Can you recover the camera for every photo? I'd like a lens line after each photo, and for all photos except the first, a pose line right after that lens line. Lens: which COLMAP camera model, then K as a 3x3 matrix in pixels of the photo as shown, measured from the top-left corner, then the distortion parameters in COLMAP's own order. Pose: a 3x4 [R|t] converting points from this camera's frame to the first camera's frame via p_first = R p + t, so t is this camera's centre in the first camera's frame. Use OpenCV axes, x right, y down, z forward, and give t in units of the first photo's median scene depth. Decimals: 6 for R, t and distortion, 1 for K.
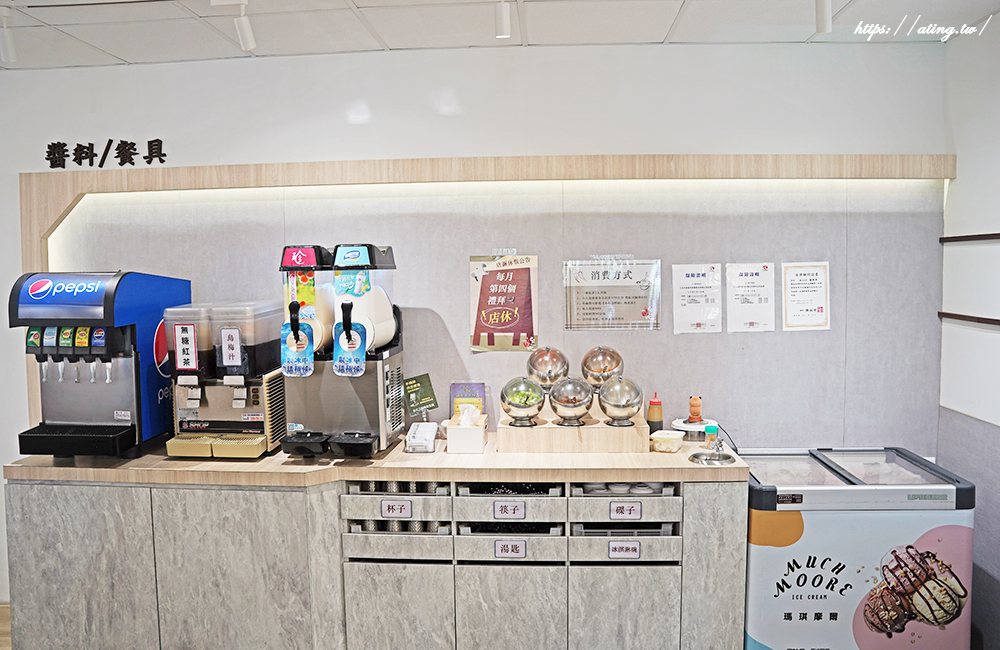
lens RADIAL K [[824.1, 0, 500.0], [0, 824.1, 325.0], [0, 0, 1]] dist [-0.137832, 0.006772]
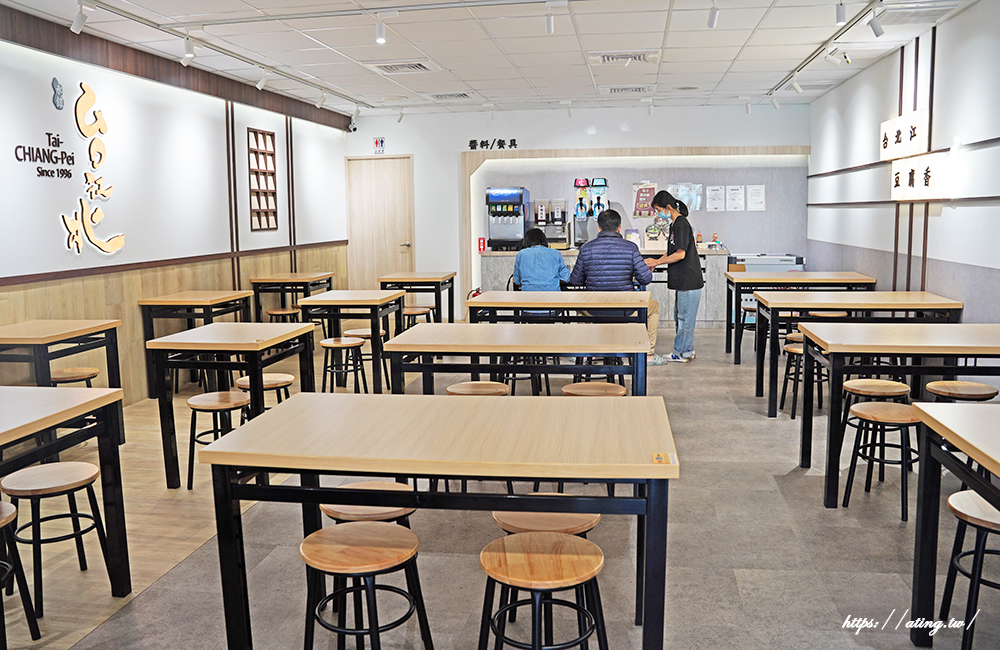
lens RADIAL K [[863.8, 0, 500.0], [0, 863.8, 325.0], [0, 0, 1]] dist [-0.167120, 0.001417]
pose [[0.995336, 0.007315, -0.096192, -0.206170], [-0.001620, 0.998248, 0.059142, 0.228666], [0.096456, -0.058710, 0.993604, -1.981402]]
